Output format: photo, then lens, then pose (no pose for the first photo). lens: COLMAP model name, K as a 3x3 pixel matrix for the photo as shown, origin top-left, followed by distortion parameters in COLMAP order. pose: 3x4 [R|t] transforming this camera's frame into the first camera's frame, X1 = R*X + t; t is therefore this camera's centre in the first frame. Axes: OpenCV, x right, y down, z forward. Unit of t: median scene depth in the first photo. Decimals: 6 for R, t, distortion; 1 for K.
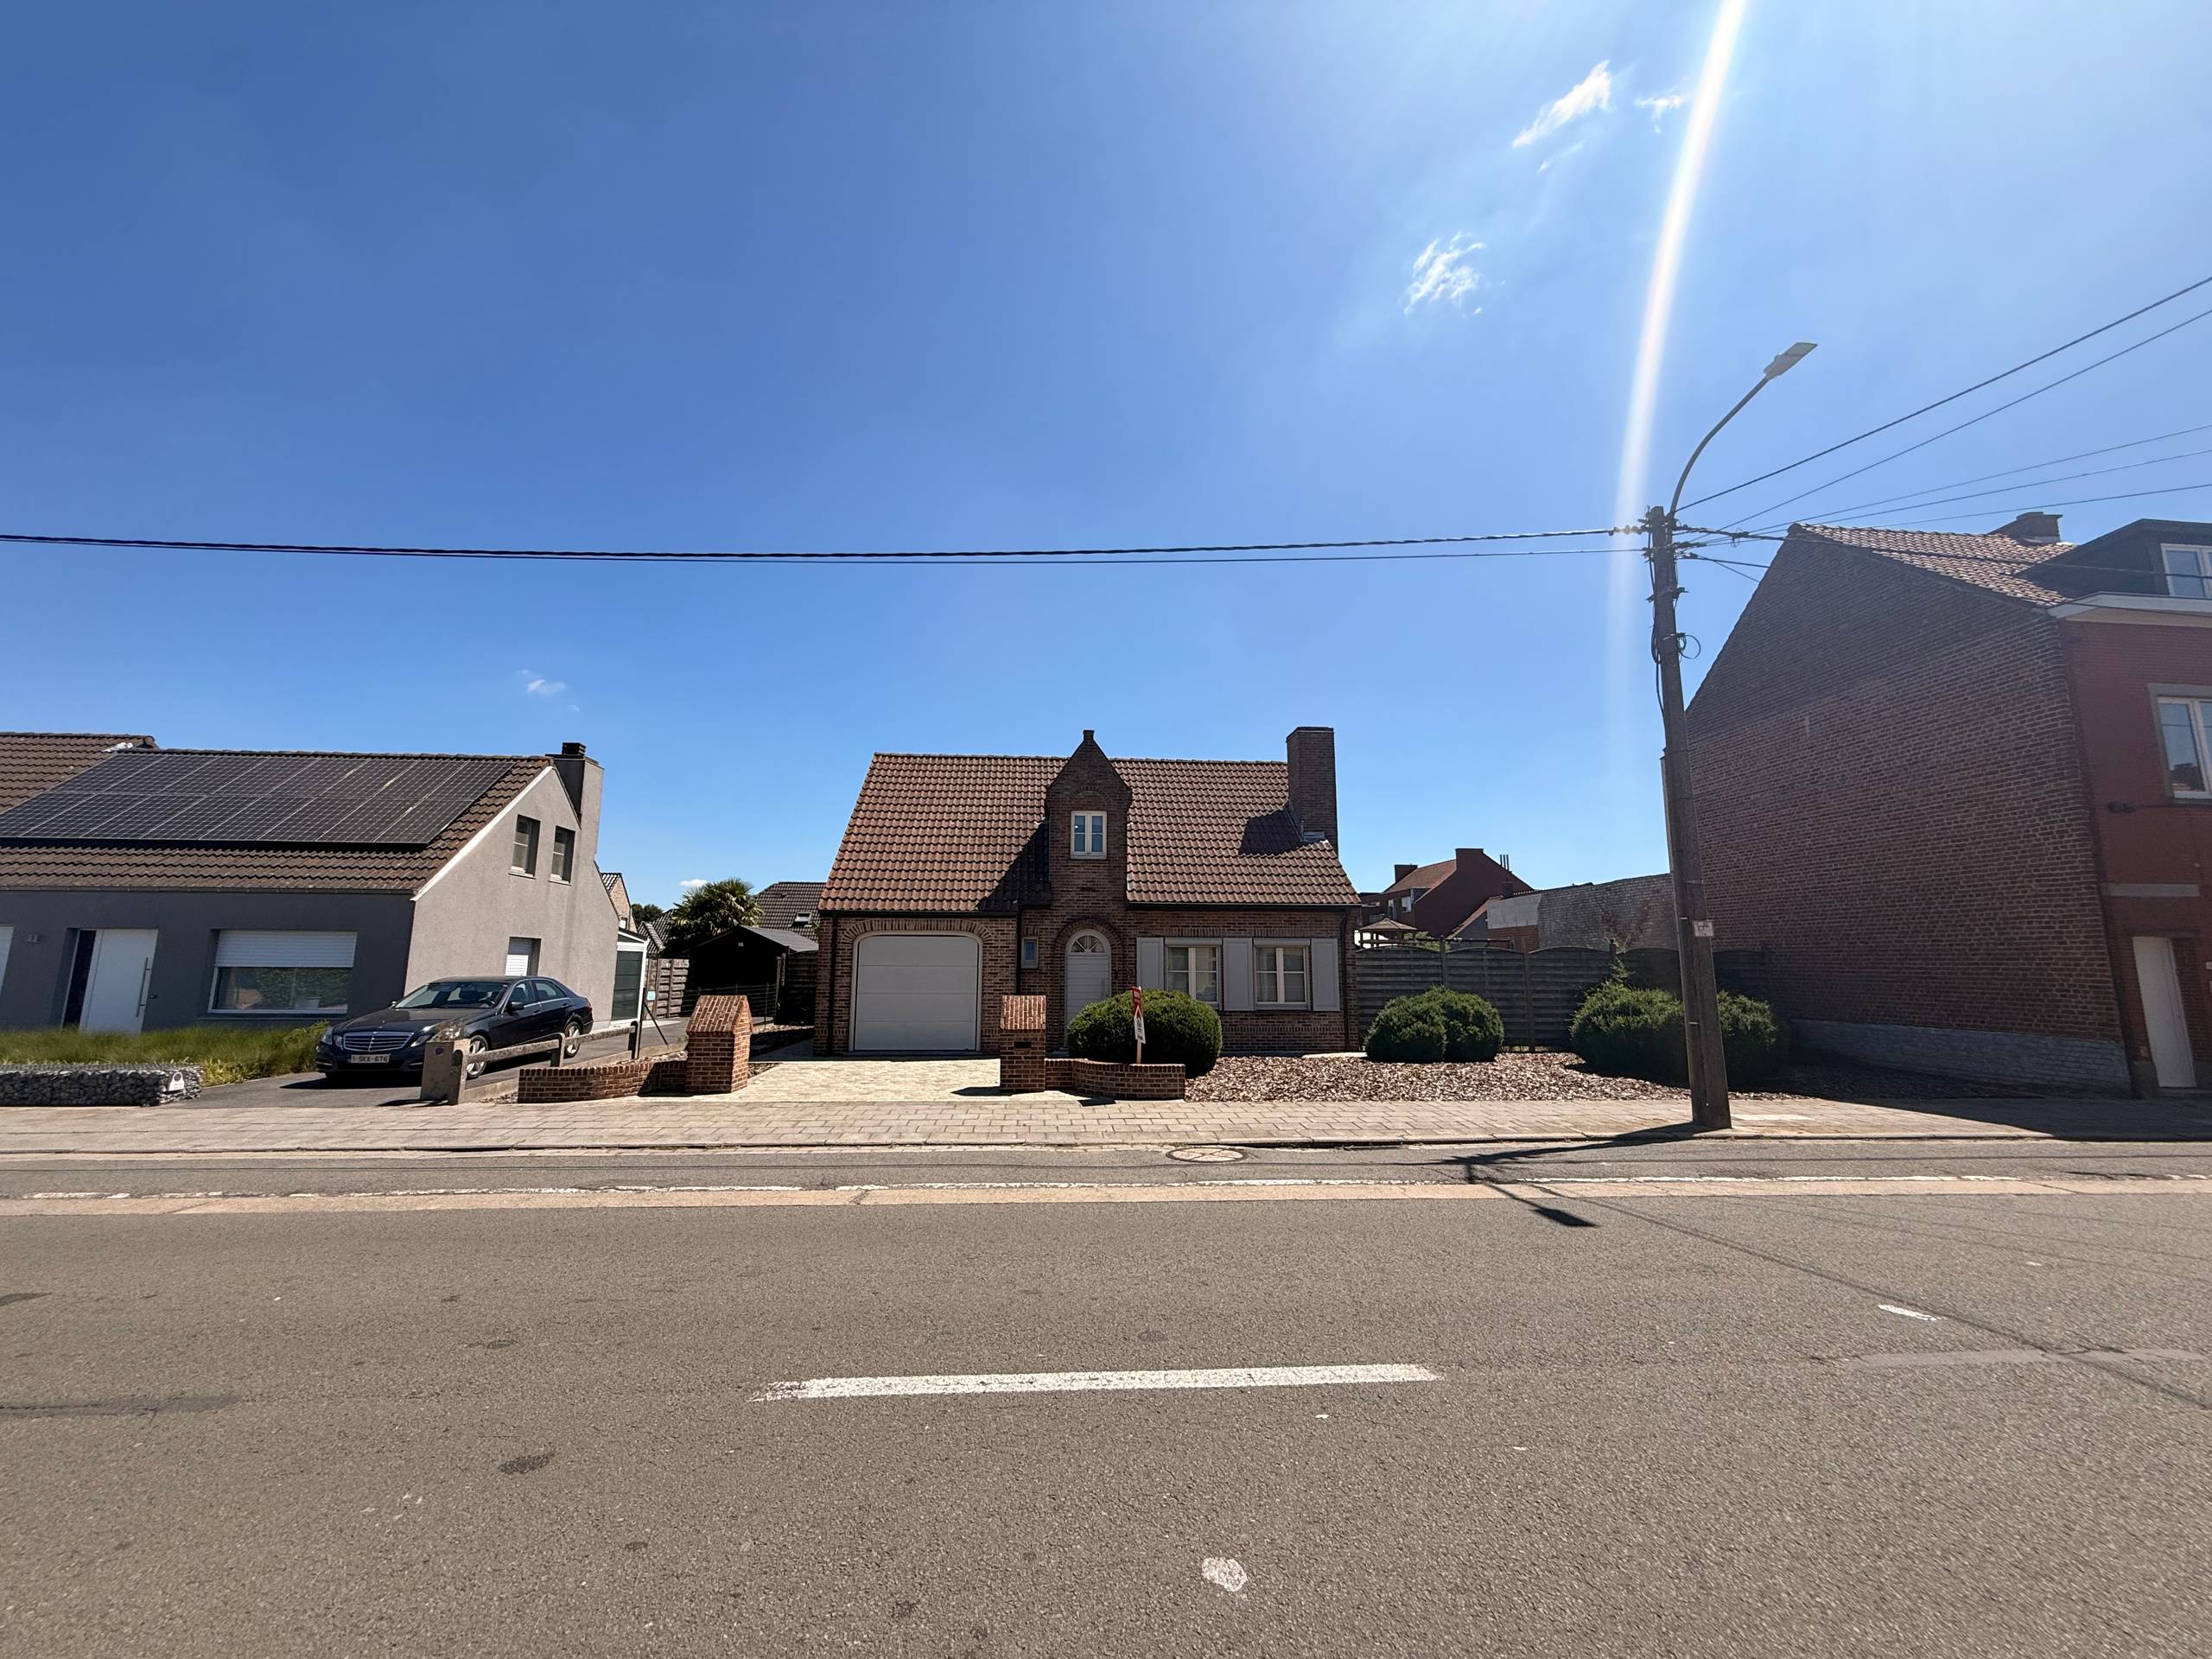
lens RADIAL K [[878.1, 0, 1102.8], [0, 878.1, 830.9], [0, 0, 1]] dist [0.000609, 0.000163]
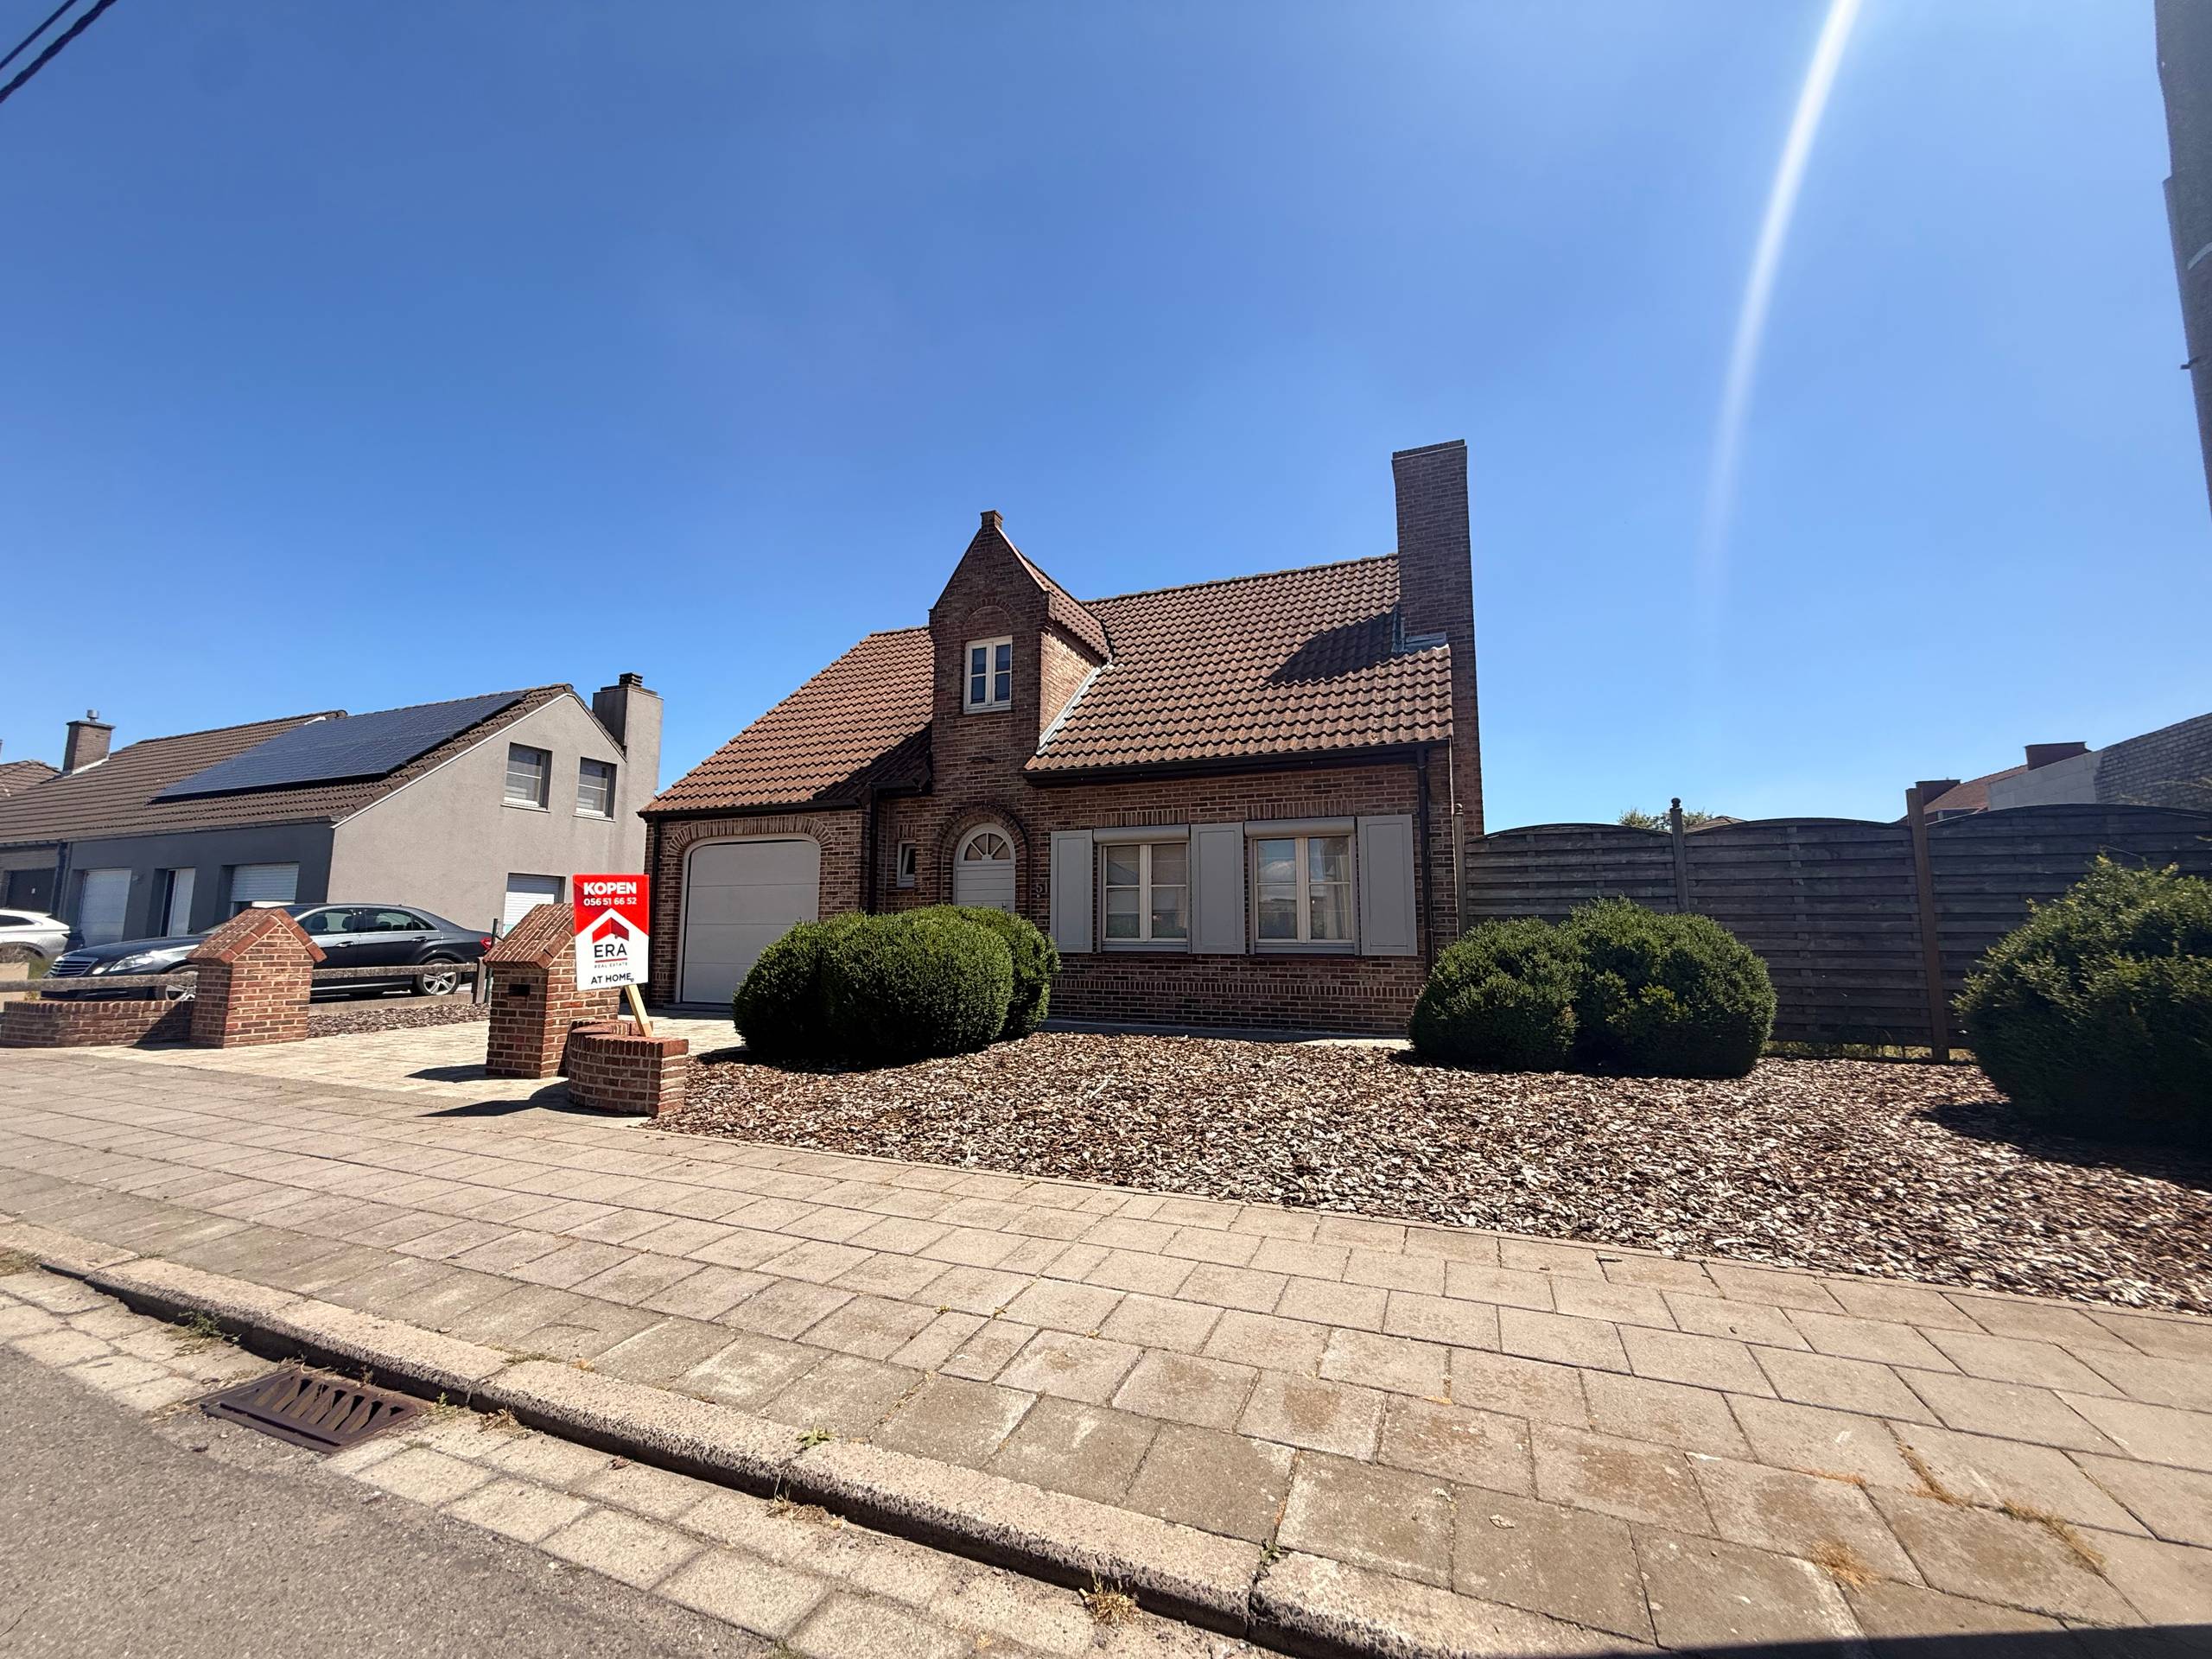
lens RADIAL K [[878.1, 0, 1103.0], [0, 878.1, 825.0], [0, 0, 1]] dist [0.000609, 0.000163]
pose [[0.895426, -0.058311, -0.441374, 0.335169], [0.069901, 0.997504, 0.010027, 0.113095], [0.439688, -0.039831, 0.897267, 0.475336]]
